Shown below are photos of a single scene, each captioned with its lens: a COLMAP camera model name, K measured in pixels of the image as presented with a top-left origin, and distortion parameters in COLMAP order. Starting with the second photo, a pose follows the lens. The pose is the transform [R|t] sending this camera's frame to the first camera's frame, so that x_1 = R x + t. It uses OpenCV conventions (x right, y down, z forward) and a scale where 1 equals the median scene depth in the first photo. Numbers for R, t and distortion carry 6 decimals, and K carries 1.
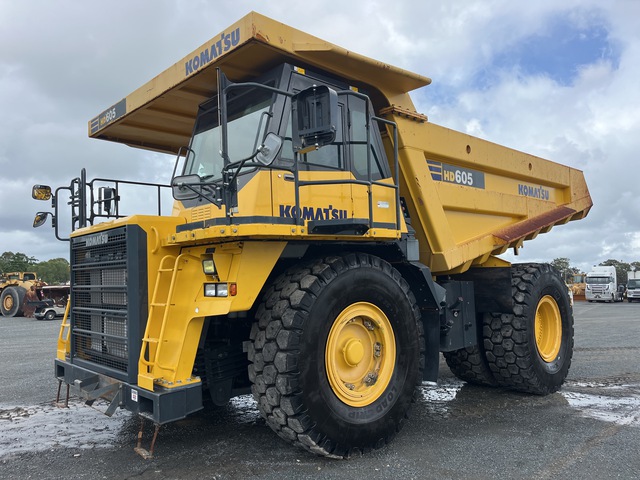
lens RADIAL K [[489.2, 0, 319.2], [0, 489.2, 245.0], [0, 0, 1]] dist [0.031768, 0.003174]
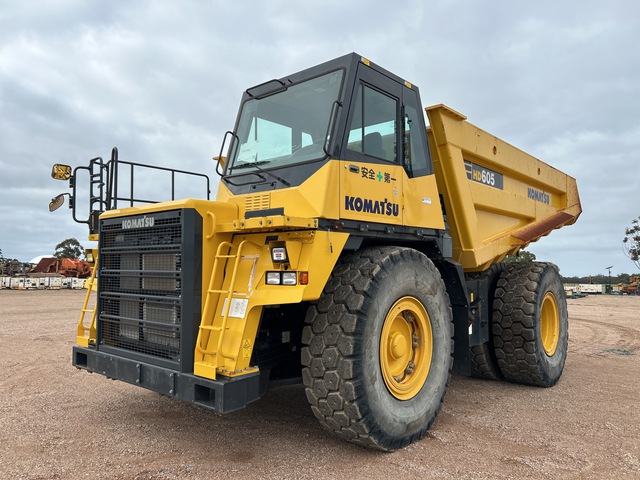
lens RADIAL K [[489.2, 0, 317.6], [0, 489.2, 240.9], [0, 0, 1]] dist [0.031768, 0.003174]
pose [[0.995665, 0.040423, 0.083764, -0.181988], [-0.040524, 0.999178, -0.000492, 0.011273], [-0.083715, -0.002905, 0.996485, 0.011942]]
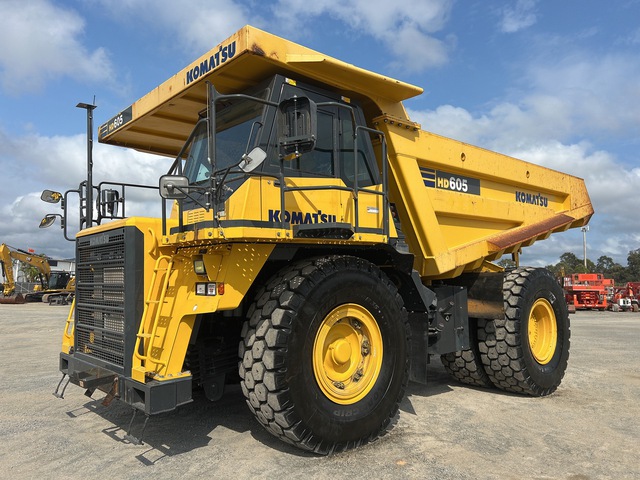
lens RADIAL K [[489.2, 0, 318.8], [0, 489.2, 244.0], [0, 0, 1]] dist [0.031768, 0.003174]
pose [[0.999287, 0.016331, -0.034054, 0.053861], [-0.016609, 0.999831, -0.007902, -0.000832], [0.033919, 0.008462, 0.999389, -0.038391]]
